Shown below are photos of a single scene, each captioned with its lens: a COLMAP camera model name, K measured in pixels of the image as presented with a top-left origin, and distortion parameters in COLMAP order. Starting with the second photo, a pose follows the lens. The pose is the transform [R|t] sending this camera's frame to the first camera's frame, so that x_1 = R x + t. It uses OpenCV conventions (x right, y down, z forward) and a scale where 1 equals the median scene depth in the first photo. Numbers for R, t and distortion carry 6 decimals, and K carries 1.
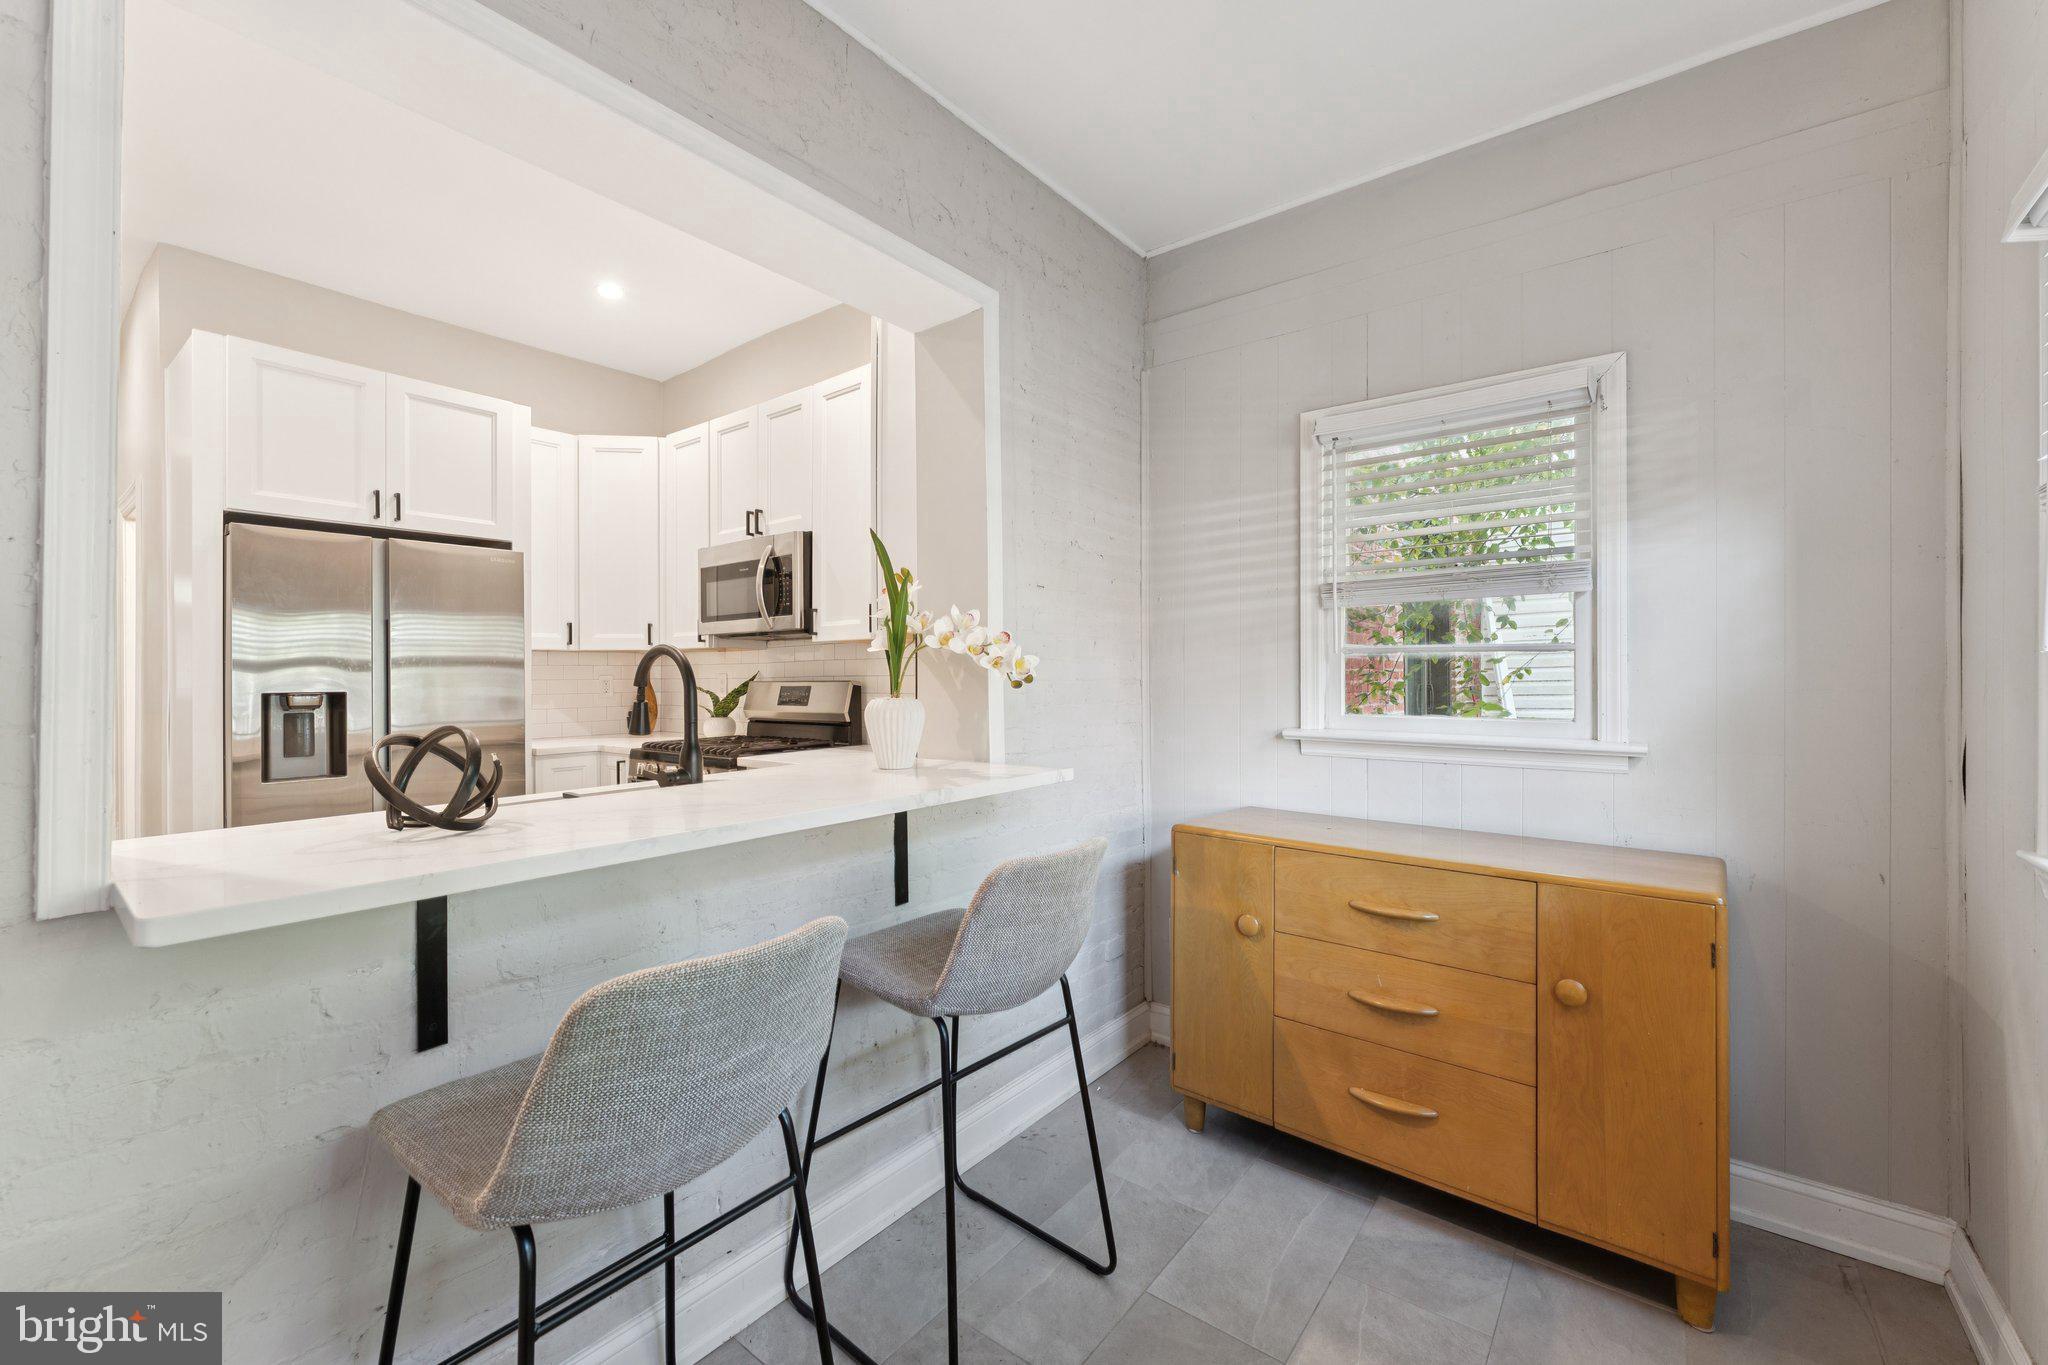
lens RADIAL K [[828.3, 0, 1018.6], [0, 828.3, 672.2], [0, 0, 1]] dist [-0.000519, -0.000342]
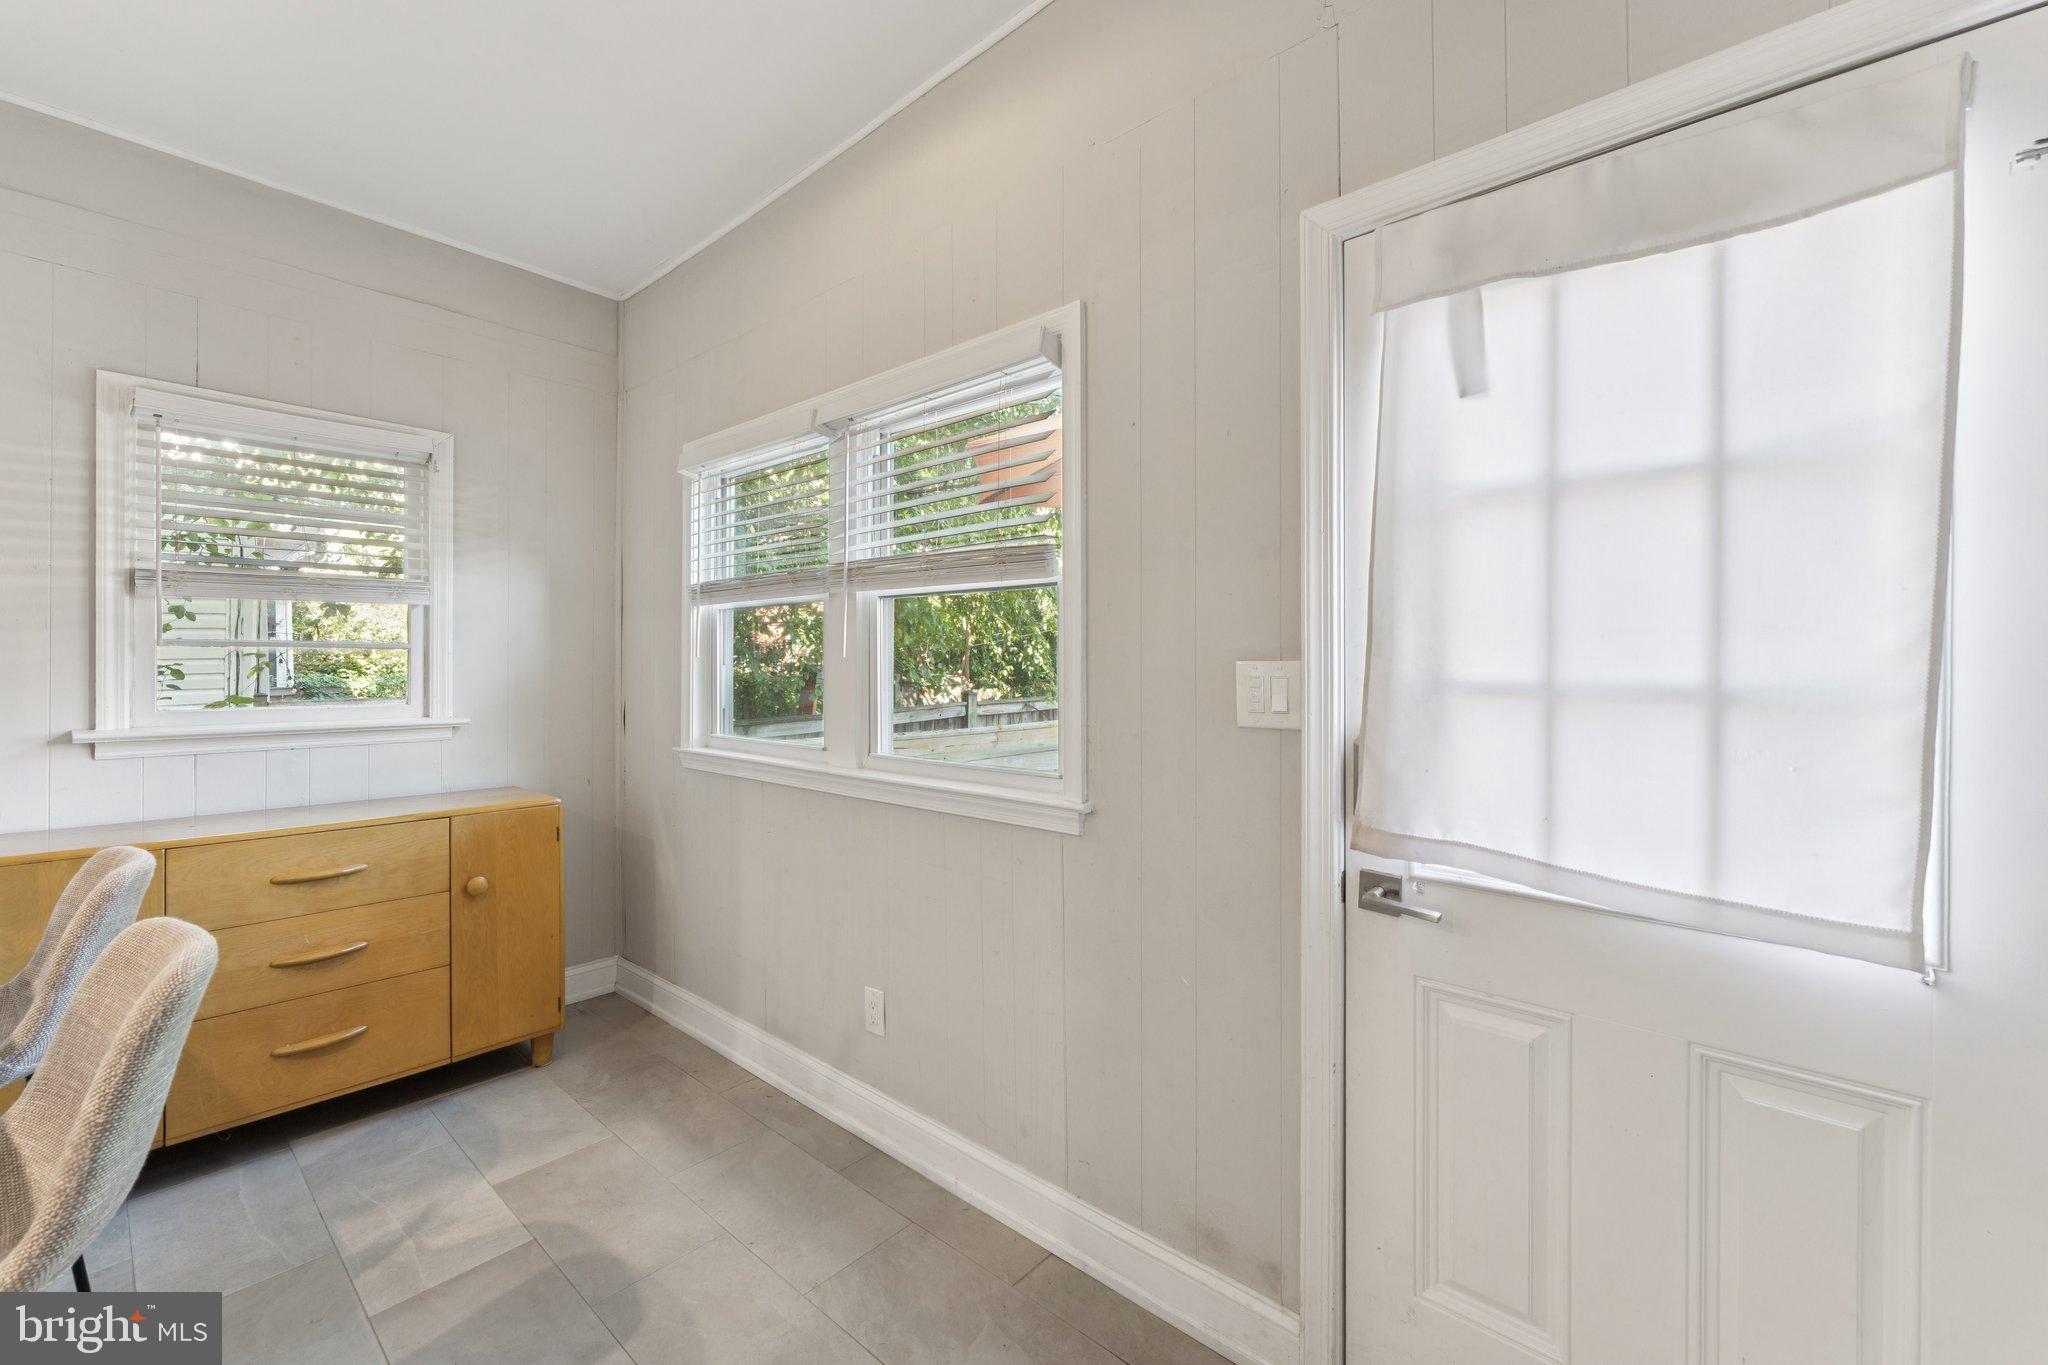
lens RADIAL K [[828.3, 0, 1018.6], [0, 828.3, 672.2], [0, 0, 1]] dist [-0.000519, -0.000342]
pose [[0.062274, -0.006540, 0.998038, -0.592378], [-0.000950, 0.999978, 0.006612, 0.000349], [-0.998059, -0.001360, 0.062266, -0.032881]]
